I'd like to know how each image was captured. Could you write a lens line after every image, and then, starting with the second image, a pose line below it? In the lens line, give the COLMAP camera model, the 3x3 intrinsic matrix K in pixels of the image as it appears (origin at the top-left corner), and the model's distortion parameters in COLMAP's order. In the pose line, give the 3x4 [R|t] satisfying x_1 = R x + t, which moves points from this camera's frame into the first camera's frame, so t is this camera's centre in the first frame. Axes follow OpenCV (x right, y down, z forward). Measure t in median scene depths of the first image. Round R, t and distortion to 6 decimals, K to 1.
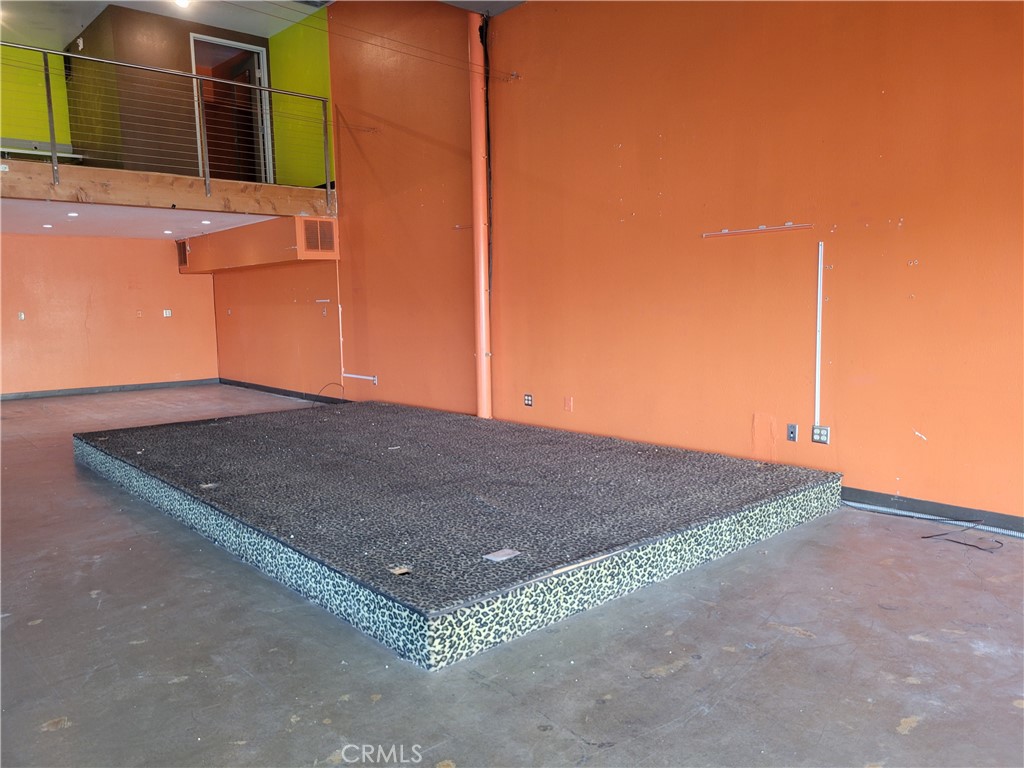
lens RADIAL K [[777.1, 0, 513.7], [0, 777.1, 386.7], [0, 0, 1]] dist [0.041322, -0.007171]
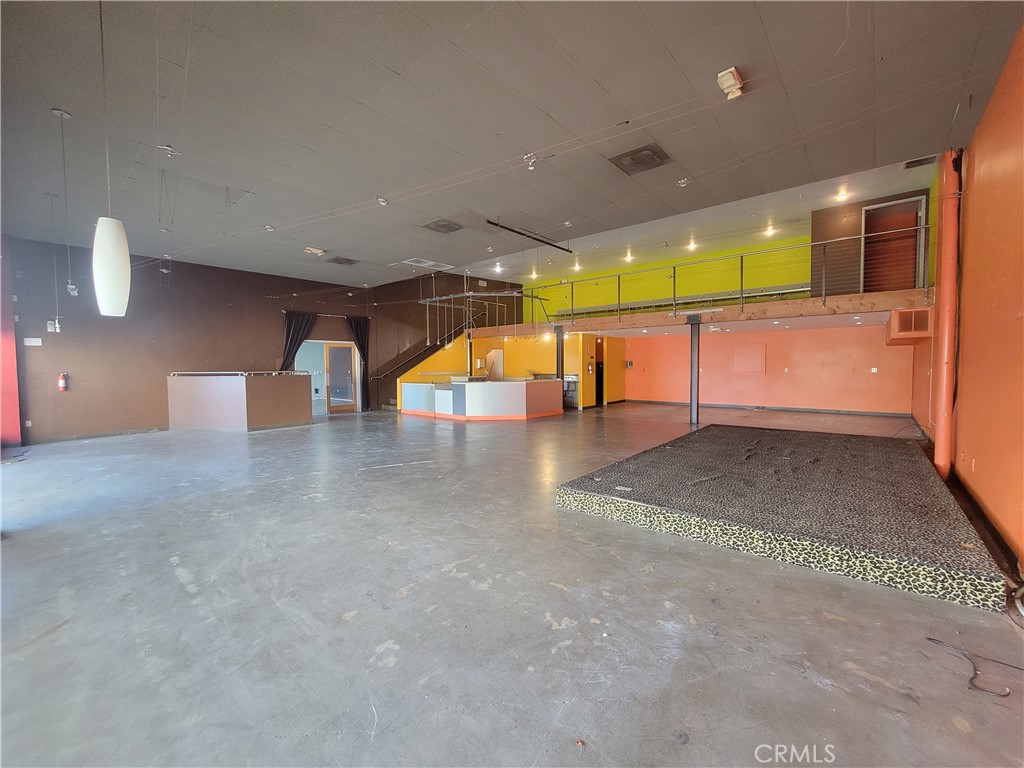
lens RADIAL K [[414.9, 0, 517.3], [0, 414.9, 381.2], [0, 0, 1]] dist [-0.002328, -0.000309]
pose [[0.161149, 0.054681, -0.985414, 0.766323], [-0.100353, 0.994197, 0.038757, -0.076413], [0.981815, 0.092644, 0.165701, 0.321401]]
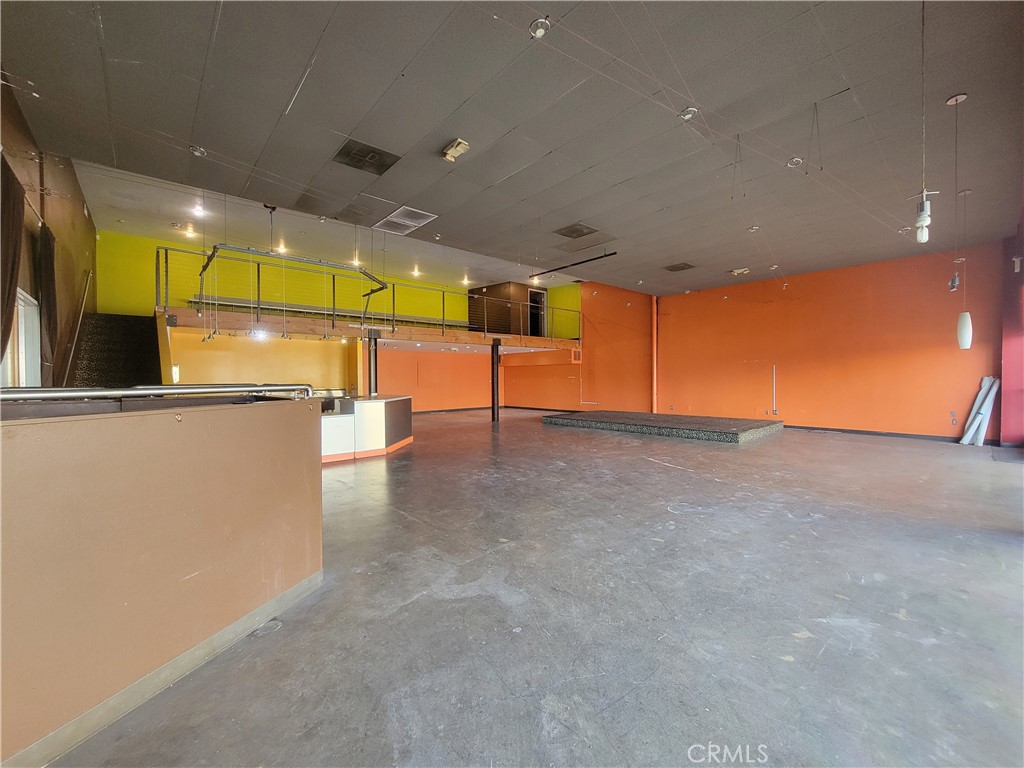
lens RADIAL K [[414.9, 0, 518.0], [0, 414.9, 385.5], [0, 0, 1]] dist [-0.002328, -0.000309]
pose [[0.999811, 0.011527, 0.015683, -0.975182], [-0.010119, 0.996152, -0.087058, 0.119703], [-0.016626, 0.086883, 0.996080, -1.124499]]
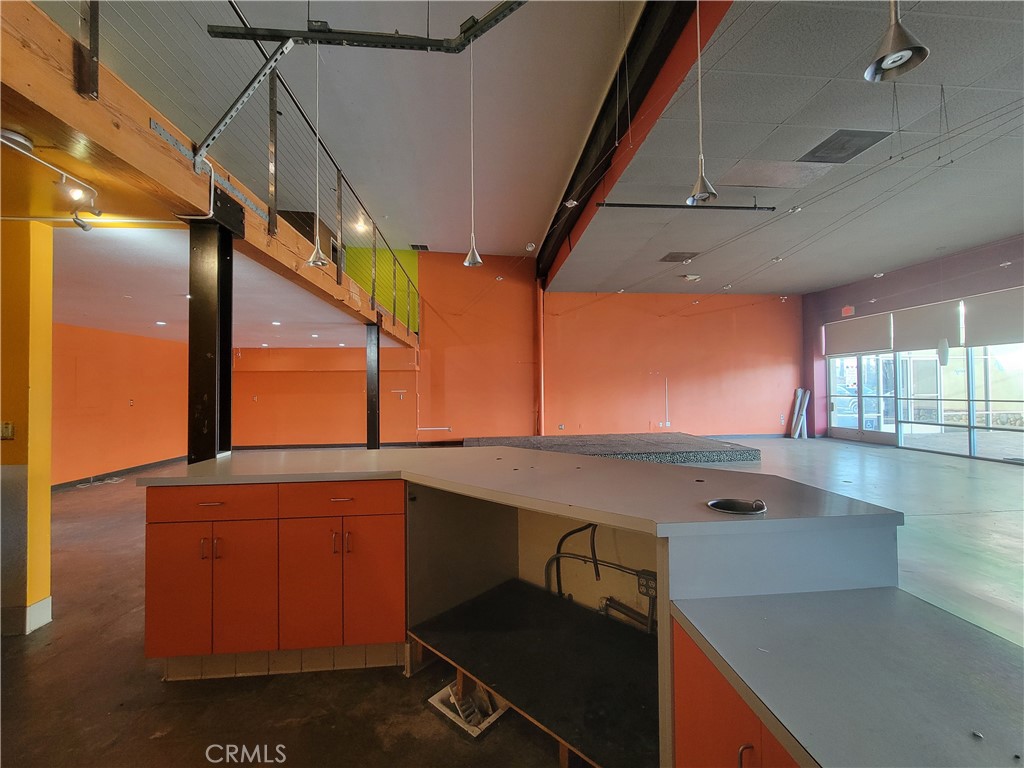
lens RADIAL K [[414.9, 0, 516.6], [0, 414.9, 383.9], [0, 0, 1]] dist [-0.002328, -0.000309]
pose [[0.572102, 0.021286, 0.819906, -1.882499], [0.086049, 0.992589, -0.085811, -0.036250], [-0.815656, 0.119645, 0.566030, 0.430052]]
